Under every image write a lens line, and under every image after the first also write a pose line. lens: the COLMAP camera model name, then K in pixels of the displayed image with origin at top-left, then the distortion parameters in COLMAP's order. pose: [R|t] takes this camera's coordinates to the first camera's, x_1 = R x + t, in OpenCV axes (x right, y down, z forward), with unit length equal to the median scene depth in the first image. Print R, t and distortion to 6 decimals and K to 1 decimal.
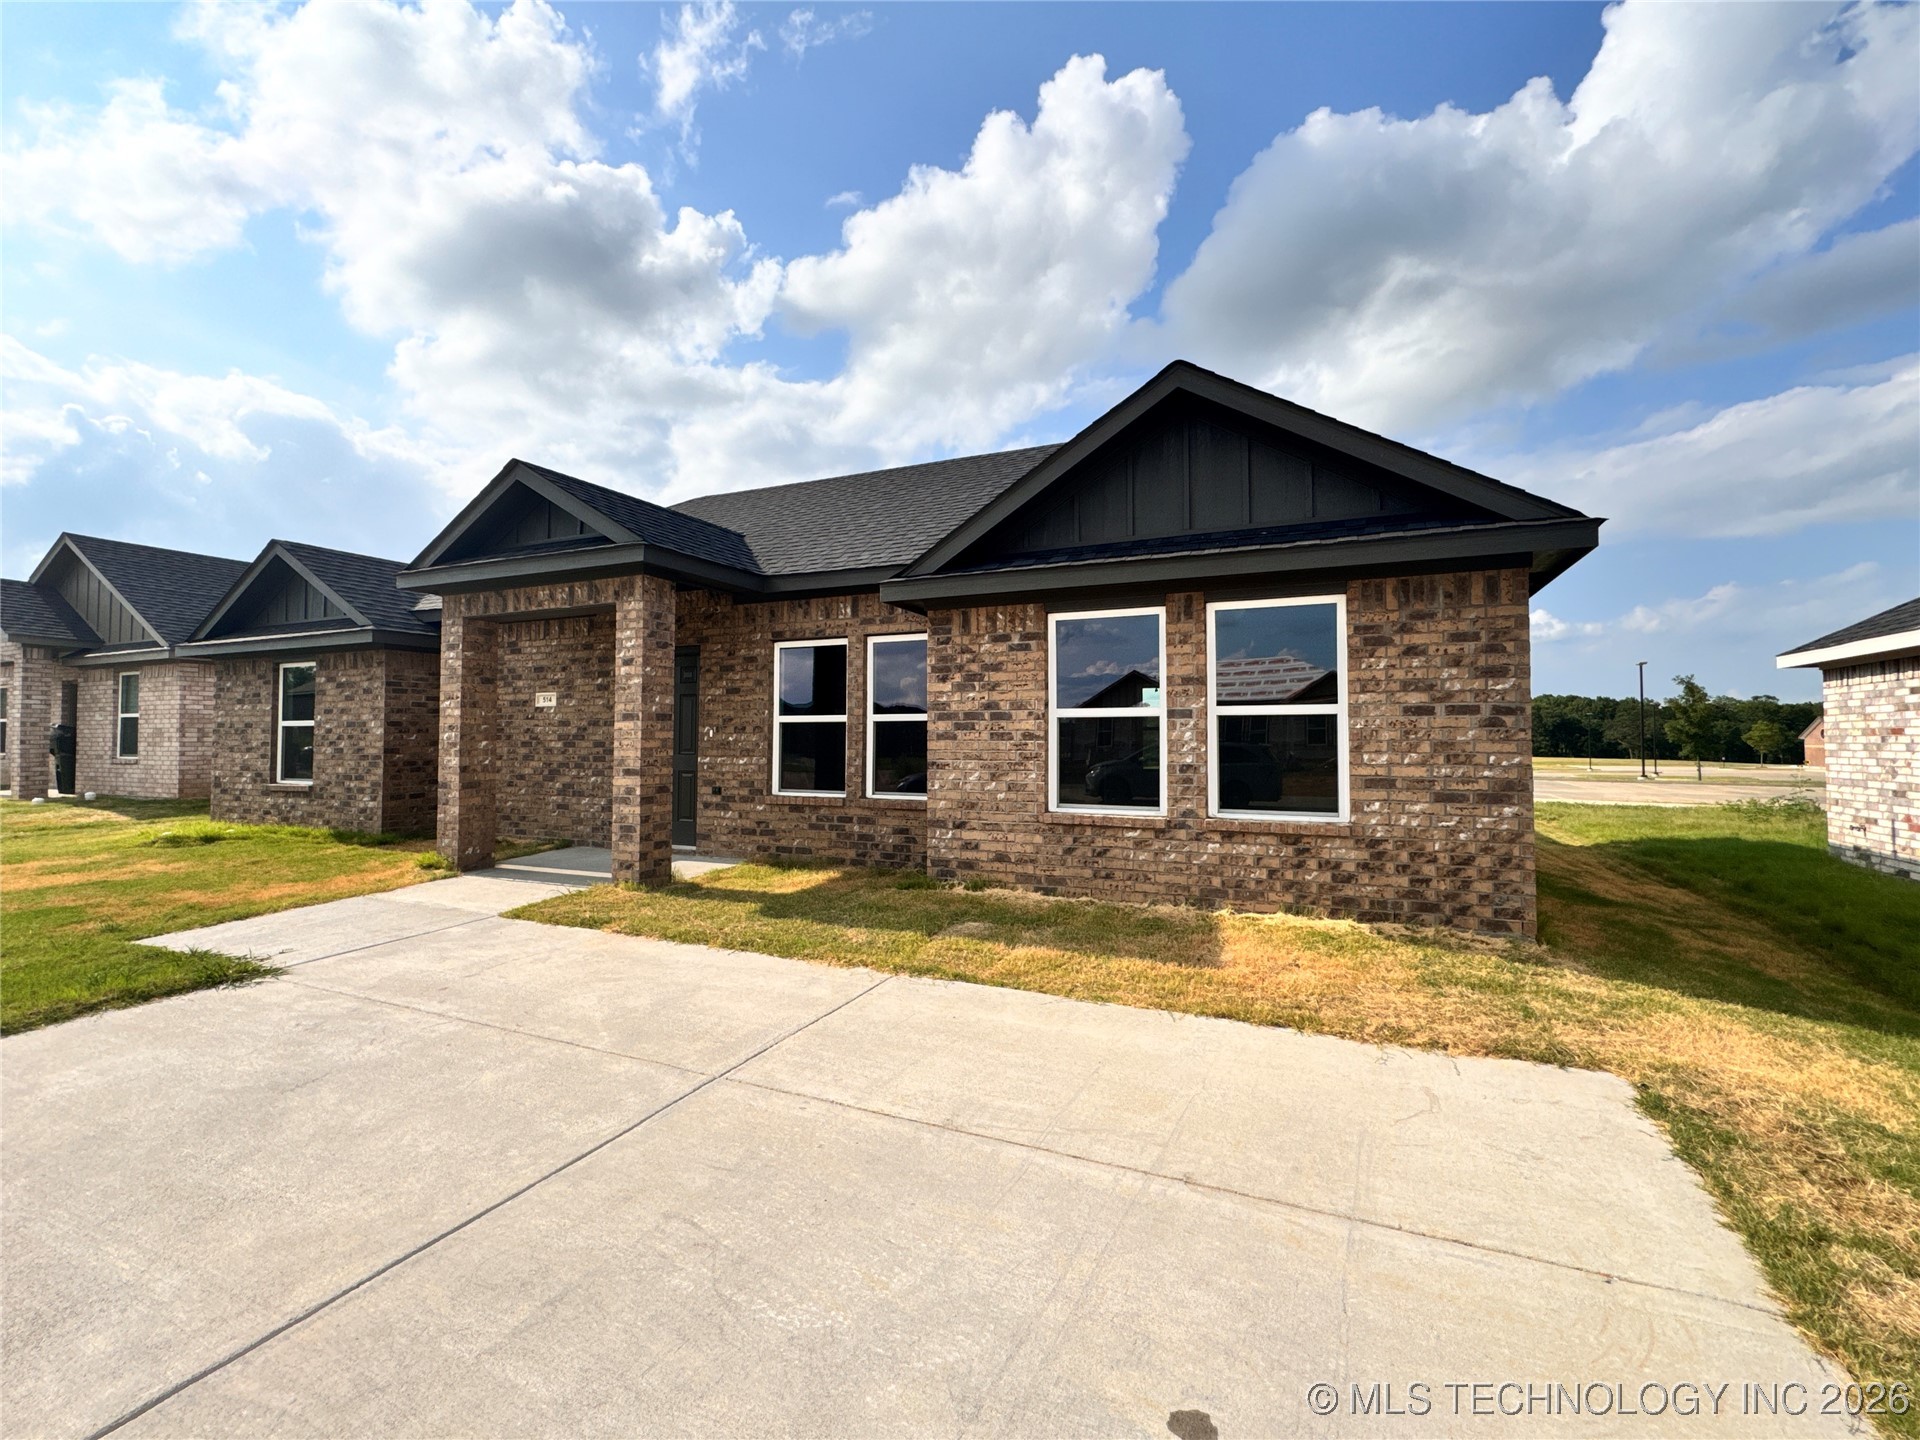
lens RADIAL K [[836.8, 0, 957.5], [0, 836.8, 725.5], [0, 0, 1]] dist [-0.000059, -0.002257]
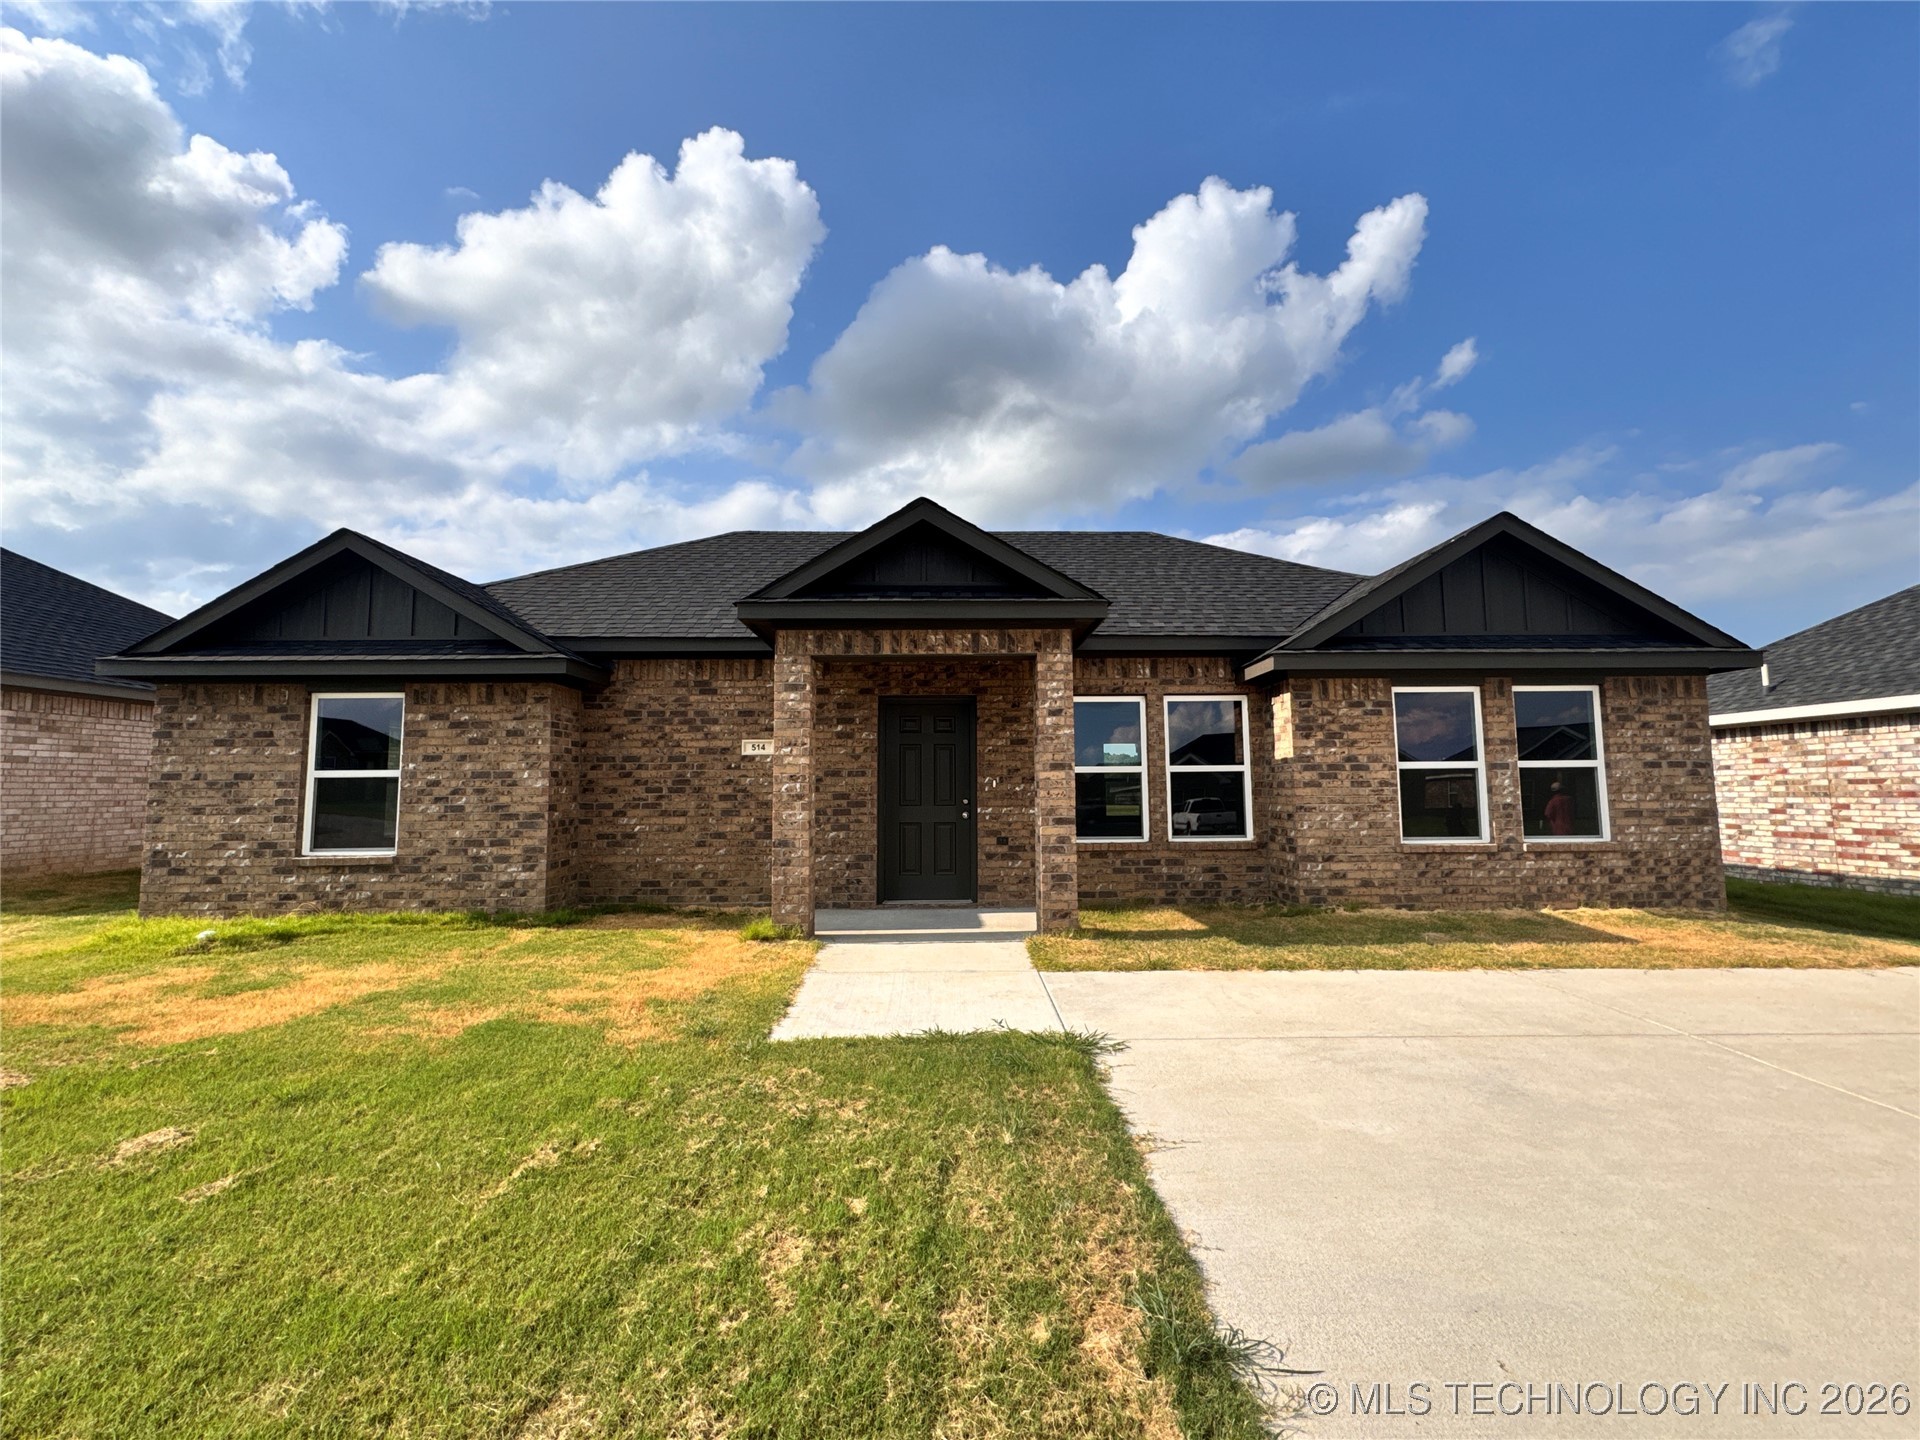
lens RADIAL K [[836.8, 0, 954.4], [0, 836.8, 712.8], [0, 0, 1]] dist [-0.000059, -0.002257]
pose [[0.899712, 0.032794, 0.435249, -0.717761], [0.001582, 0.996922, -0.078384, 0.003105], [-0.436480, 0.071212, 0.896891, 0.105017]]
